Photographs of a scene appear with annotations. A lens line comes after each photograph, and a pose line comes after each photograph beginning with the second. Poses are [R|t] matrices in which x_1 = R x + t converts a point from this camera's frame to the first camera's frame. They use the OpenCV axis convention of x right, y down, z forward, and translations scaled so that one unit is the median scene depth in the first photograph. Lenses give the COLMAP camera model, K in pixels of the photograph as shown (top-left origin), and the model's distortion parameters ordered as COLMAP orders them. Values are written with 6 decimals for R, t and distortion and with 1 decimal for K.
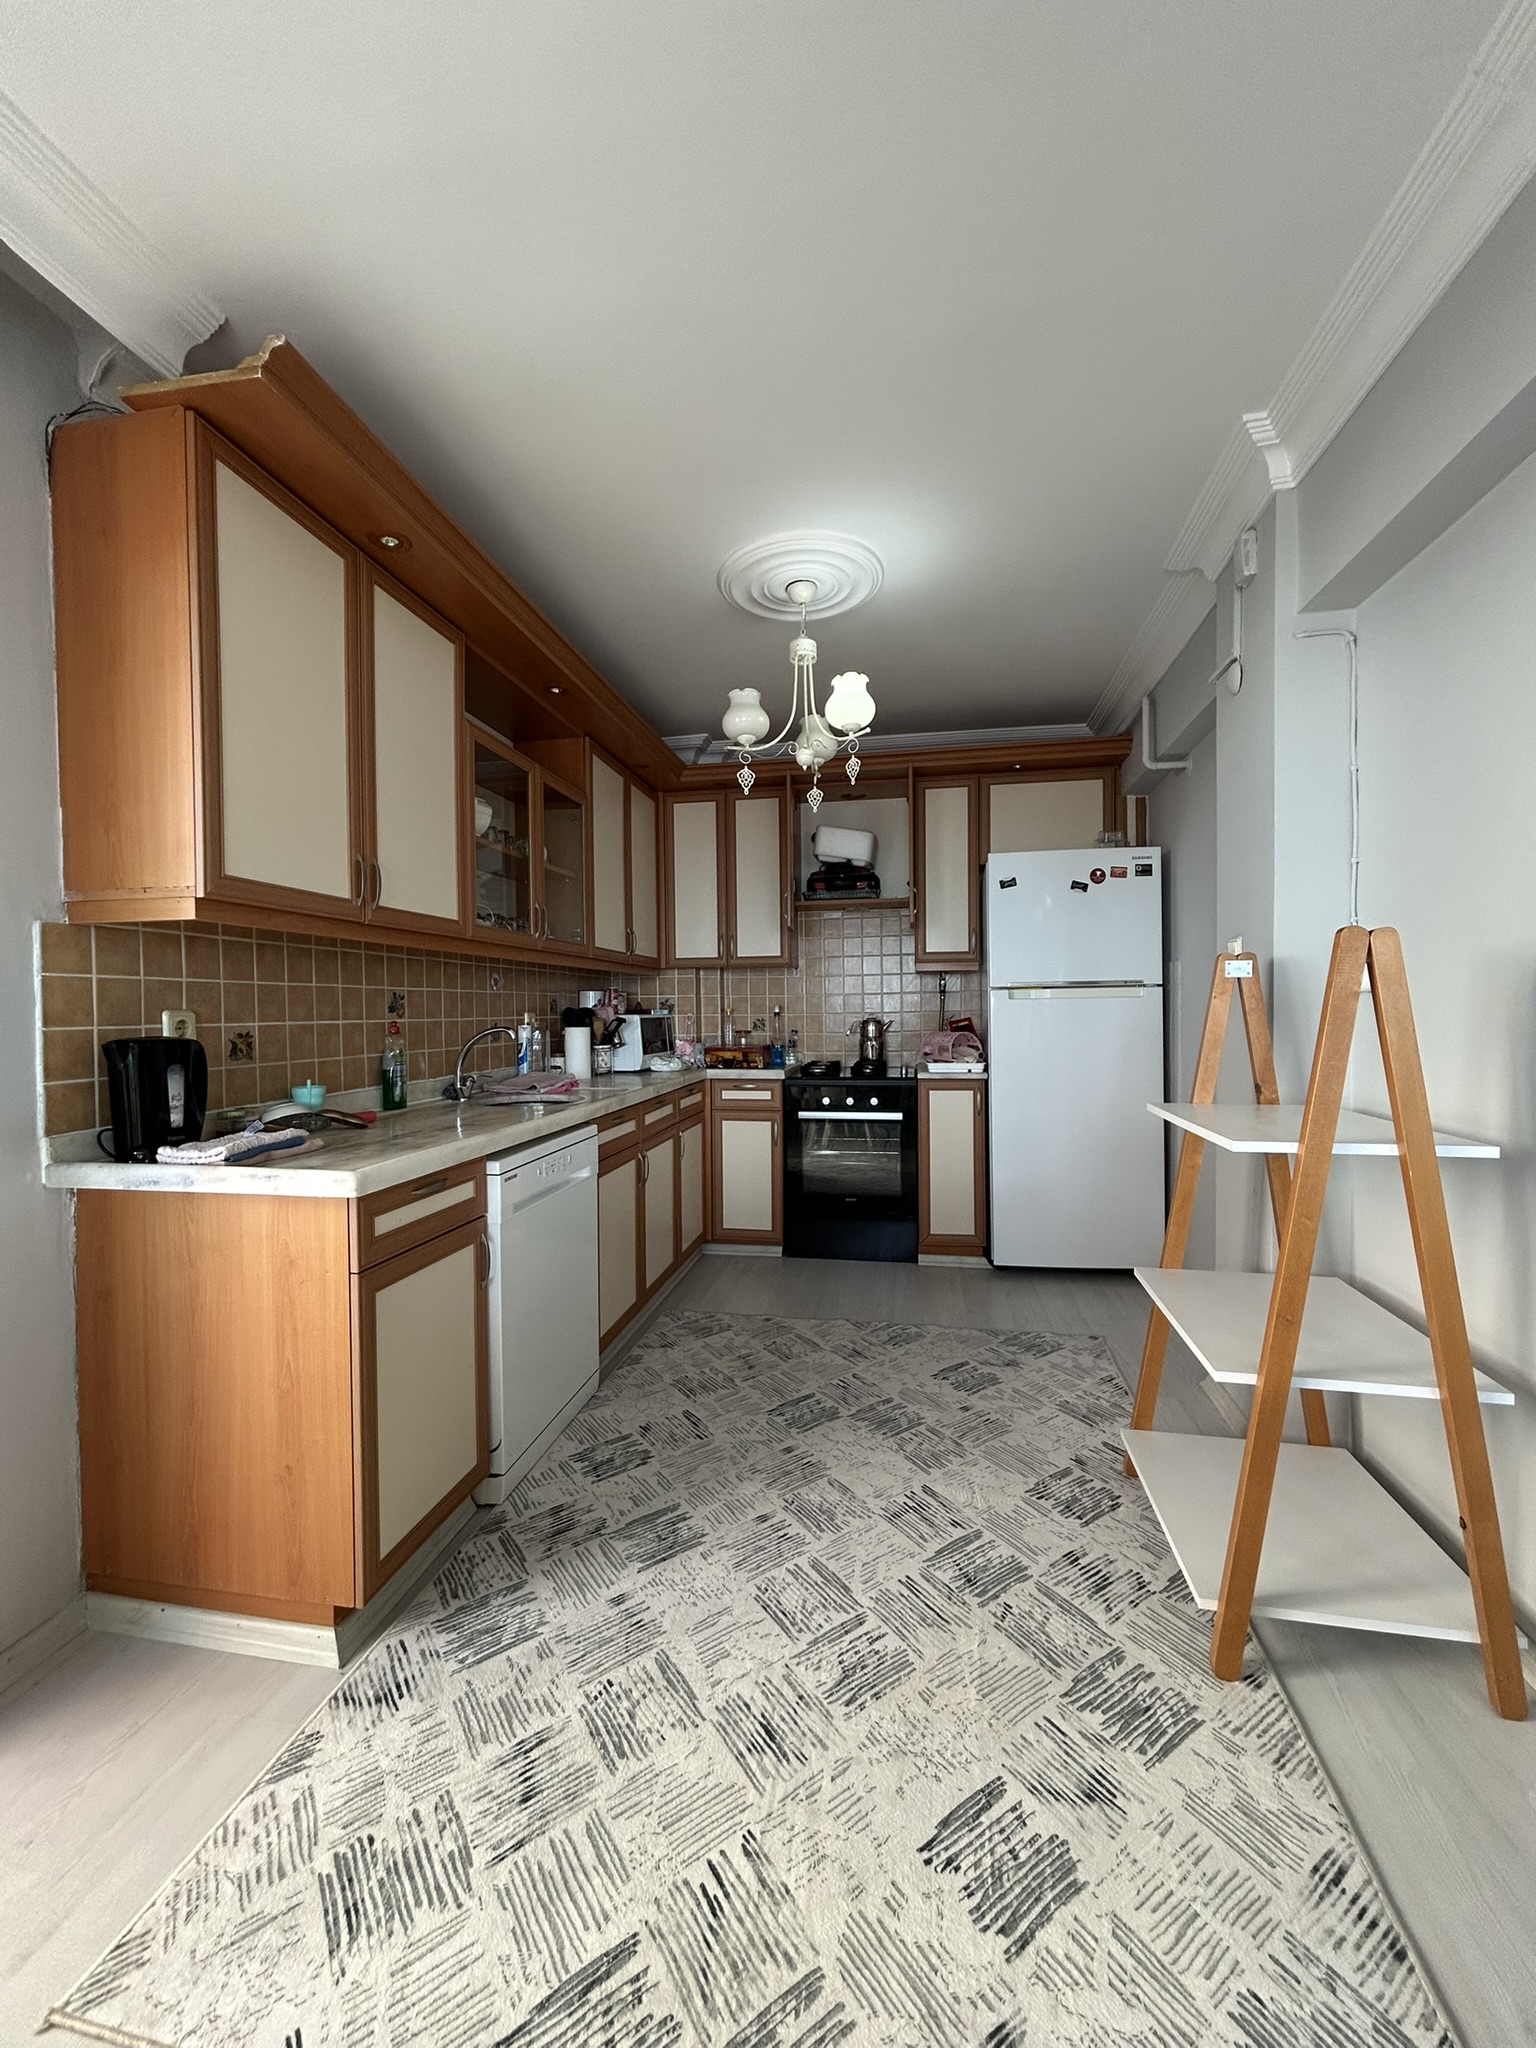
lens RADIAL K [[821.7, 0, 770.6], [0, 821.7, 1025.3], [0, 0, 1]] dist [-0.003948, 0.002252]
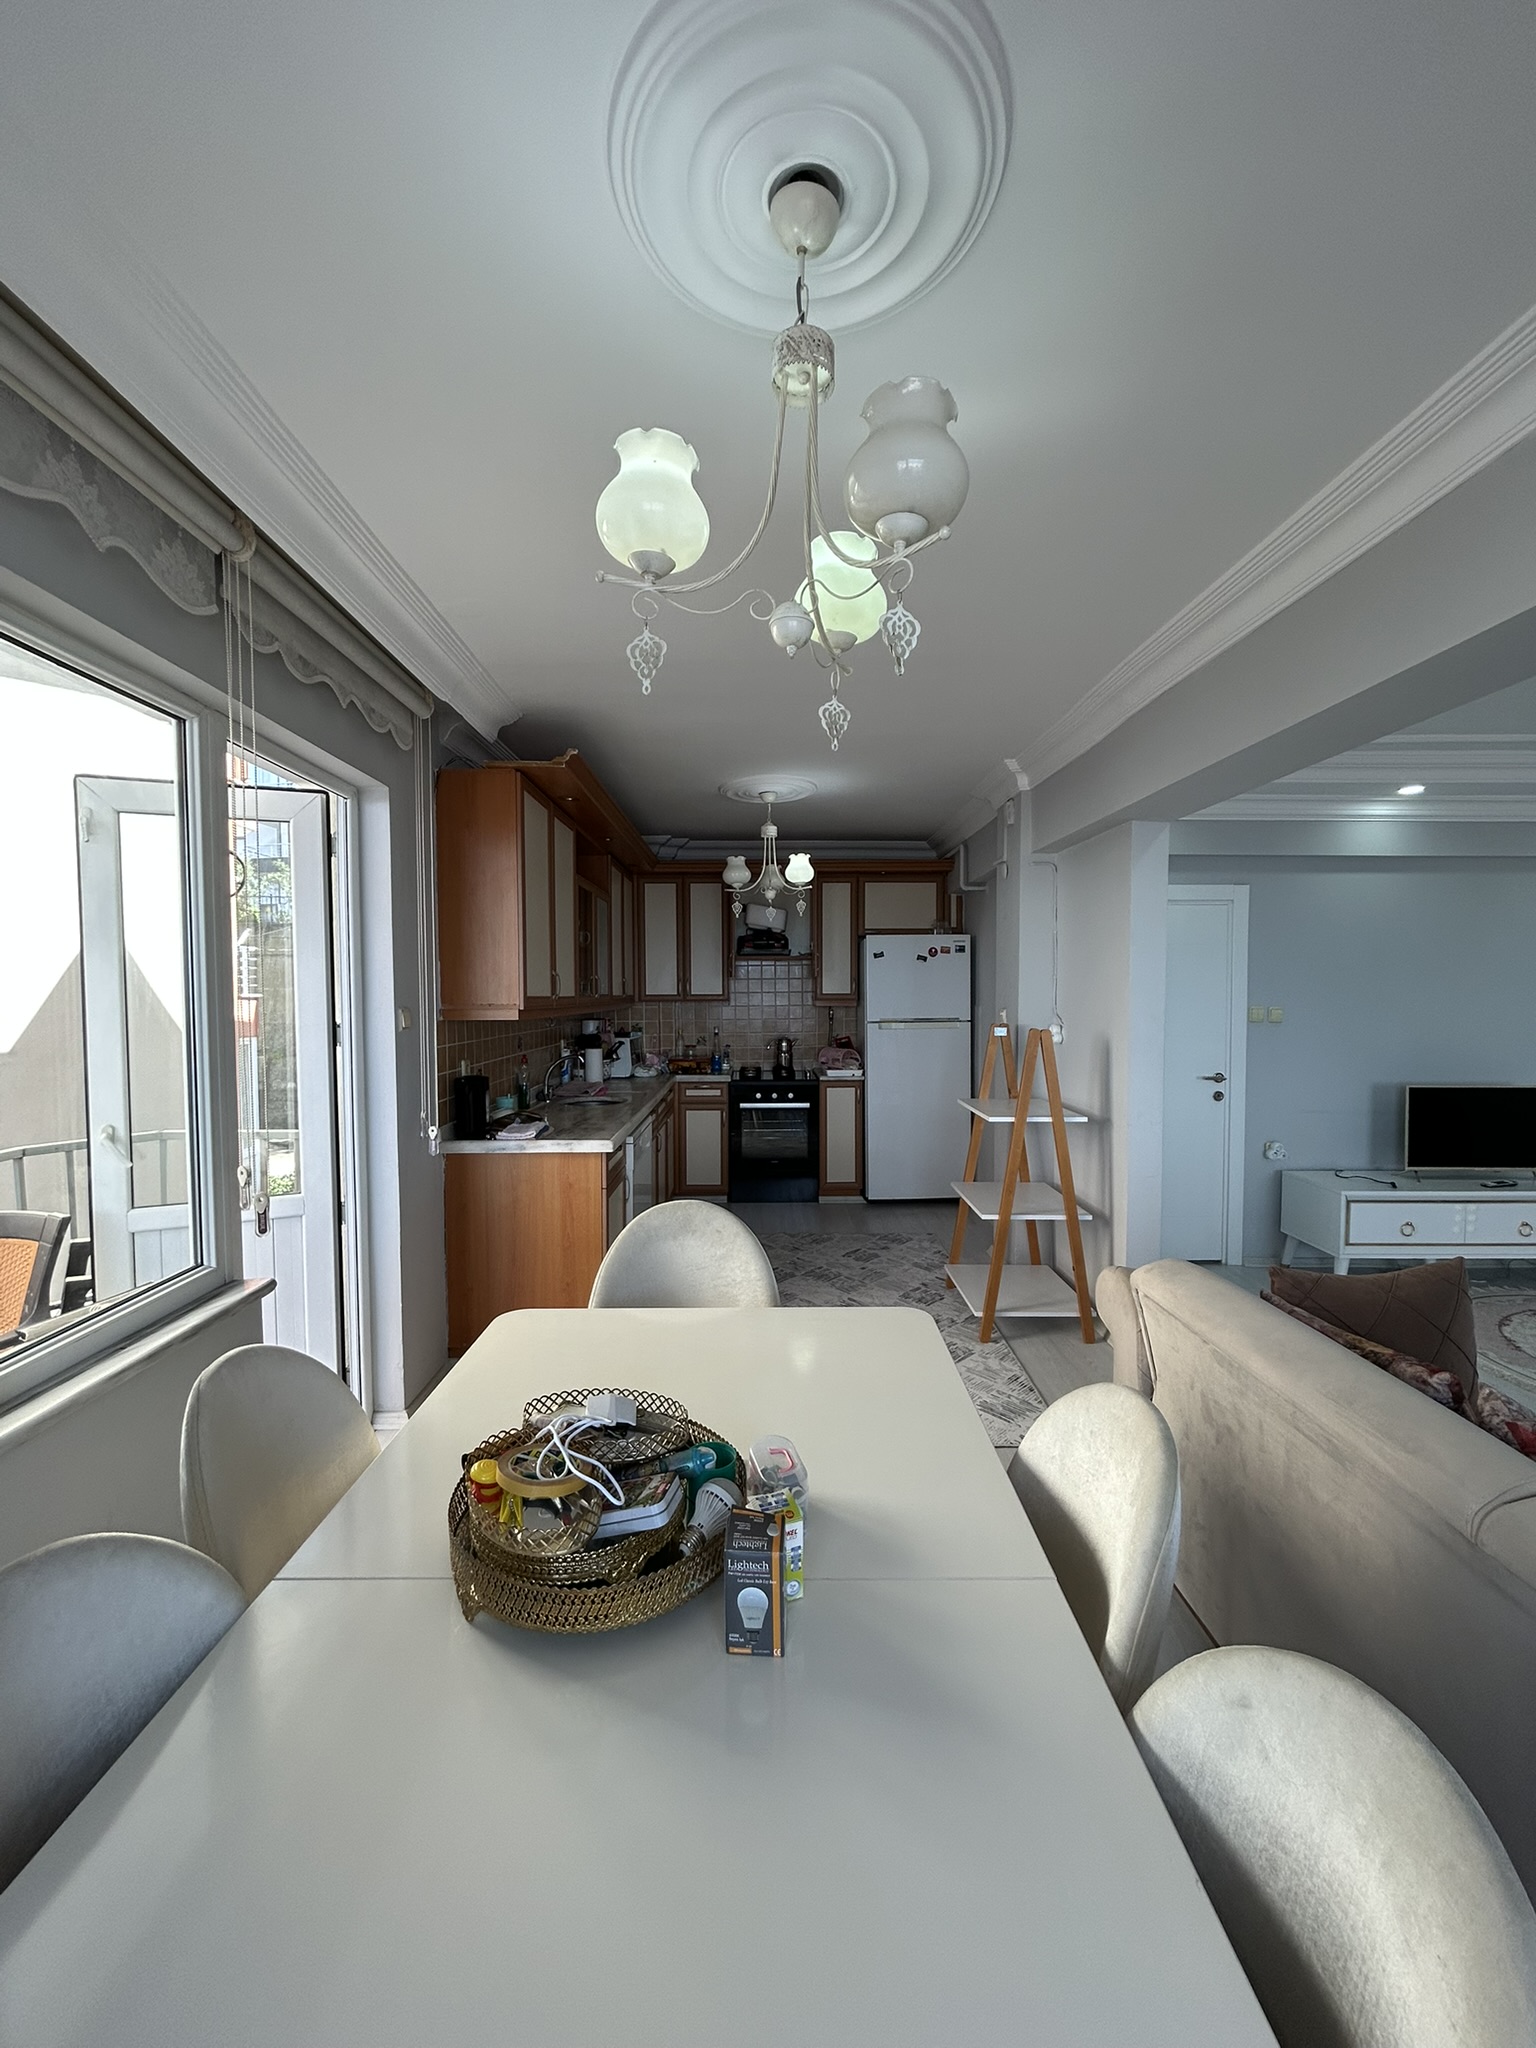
lens RADIAL K [[821.7, 0, 769.1], [0, 821.7, 1024.4], [0, 0, 1]] dist [-0.003948, 0.002252]
pose [[0.982230, -0.001156, 0.187679, -0.278295], [-0.002265, 0.999835, 0.018012, -0.092142], [-0.187669, -0.018117, 0.982065, -0.661763]]
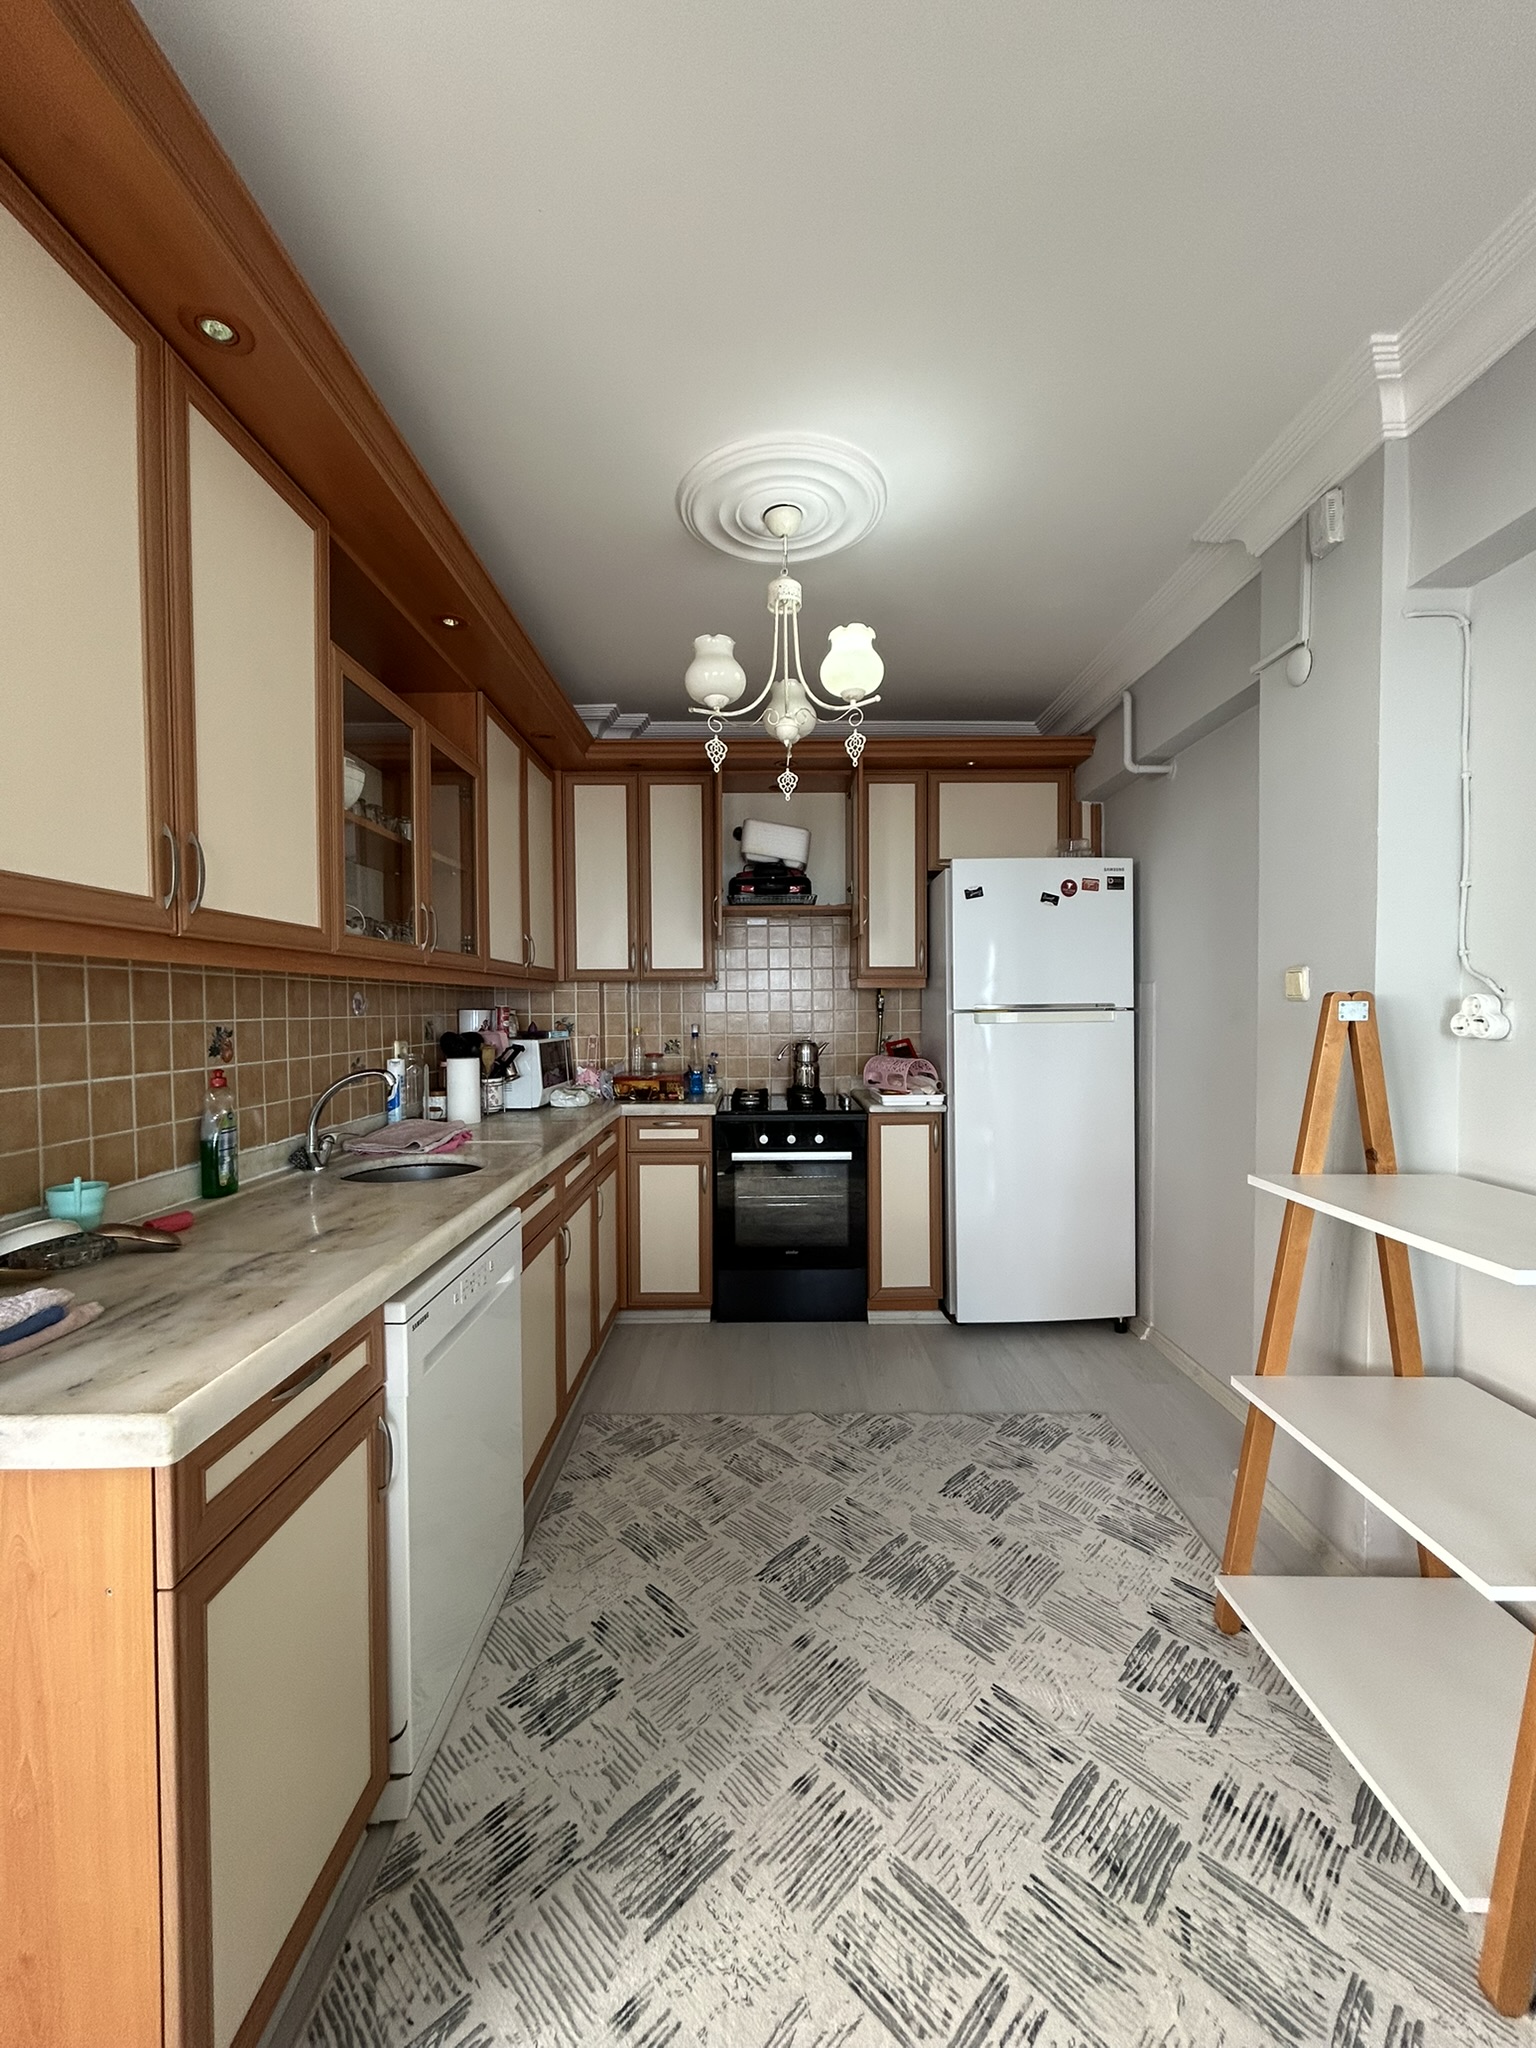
lens RADIAL K [[821.7, 0, 769.3], [0, 821.7, 1025.3], [0, 0, 1]] dist [-0.003948, 0.002252]
pose [[0.983419, -0.000706, 0.181347, -0.120104], [0.000360, 0.999998, 0.001939, -0.042383], [-0.181348, -0.001841, 0.983417, 0.222963]]
